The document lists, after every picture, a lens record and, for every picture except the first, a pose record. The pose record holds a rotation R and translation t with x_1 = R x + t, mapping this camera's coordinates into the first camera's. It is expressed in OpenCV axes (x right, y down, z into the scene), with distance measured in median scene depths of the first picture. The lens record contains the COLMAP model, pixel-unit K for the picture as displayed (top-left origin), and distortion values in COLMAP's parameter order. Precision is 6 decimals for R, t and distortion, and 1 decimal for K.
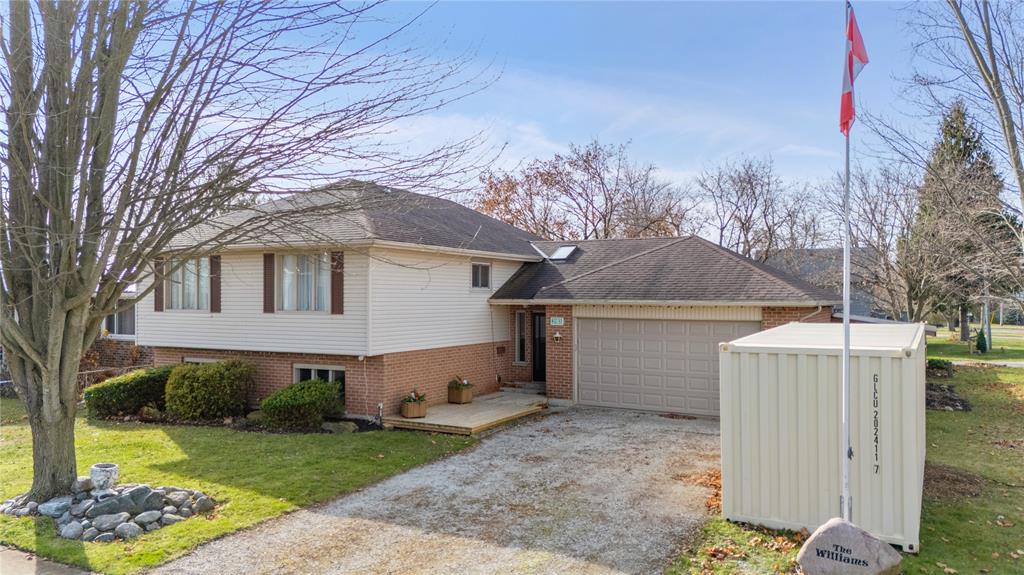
lens RADIAL K [[774.8, 0, 511.3], [0, 774.8, 287.3], [0, 0, 1]] dist [0.053056, -0.026889]
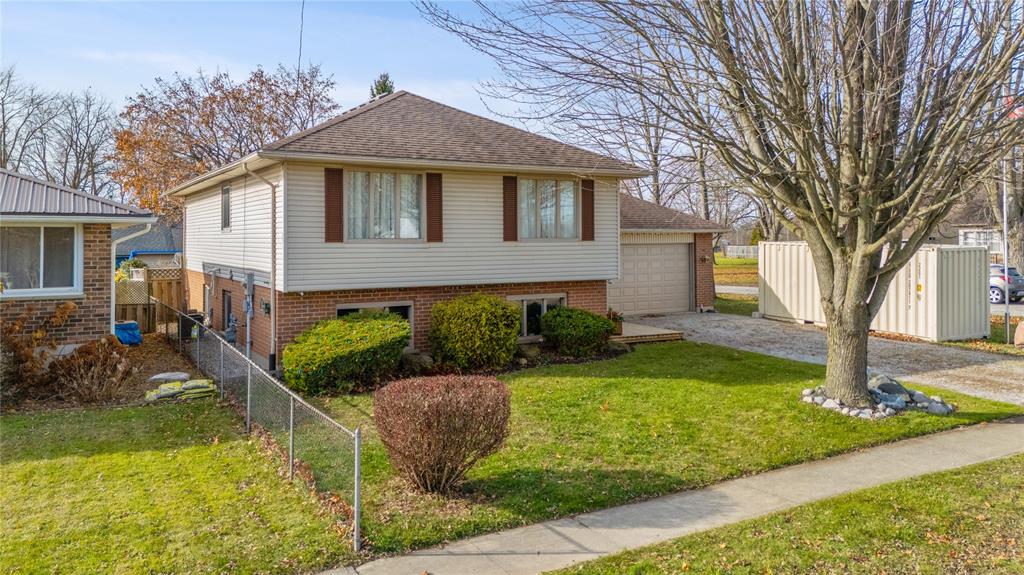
lens RADIAL K [[774.8, 0, 511.7], [0, 774.8, 285.5], [0, 0, 1]] dist [0.053056, -0.026889]
pose [[0.534564, -0.059149, 0.843056, -1.134856], [-0.001055, 0.997500, 0.070653, 0.020952], [-0.845127, -0.038658, 0.533165, 0.533982]]
